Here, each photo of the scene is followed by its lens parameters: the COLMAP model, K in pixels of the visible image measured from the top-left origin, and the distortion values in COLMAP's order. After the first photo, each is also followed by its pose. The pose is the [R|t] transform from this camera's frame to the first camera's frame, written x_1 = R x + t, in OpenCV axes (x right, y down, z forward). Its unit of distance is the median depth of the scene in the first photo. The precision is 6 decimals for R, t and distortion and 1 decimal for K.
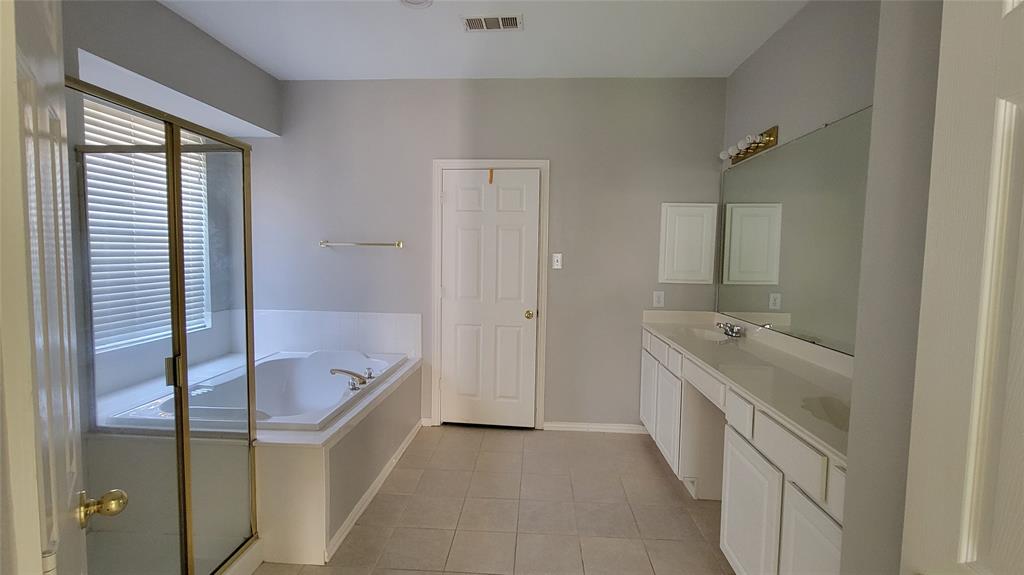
lens RADIAL K [[465.5, 0, 510.5], [0, 465.5, 285.7], [0, 0, 1]] dist [0.002061, 0.000566]
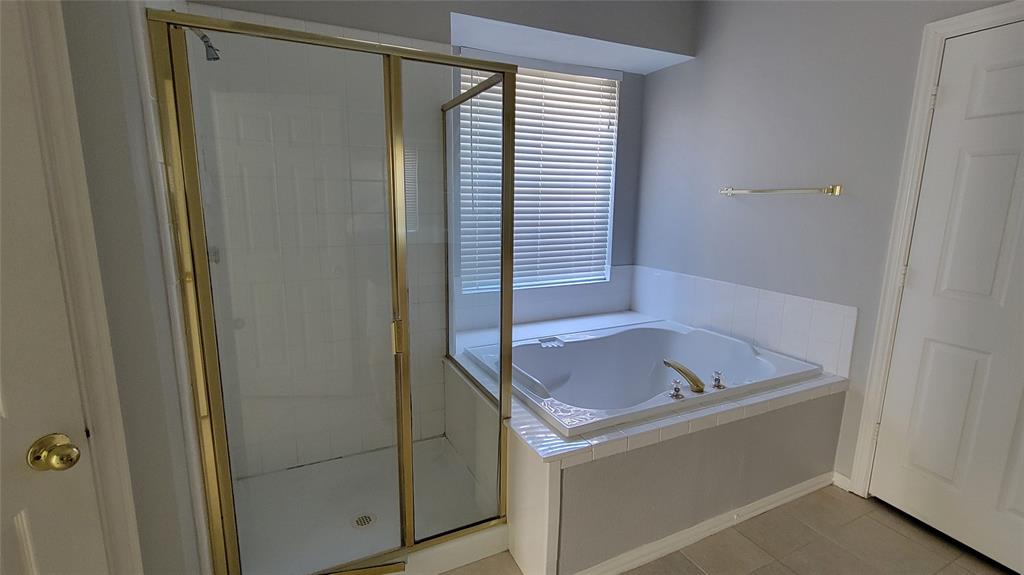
lens RADIAL K [[465.5, 0, 512.3], [0, 465.5, 285.8], [0, 0, 1]] dist [0.002061, 0.000566]
pose [[0.496774, 0.148693, -0.855048, 0.098080], [-0.063295, 0.988798, 0.135178, -0.020335], [0.865569, -0.013032, 0.500620, 0.331001]]
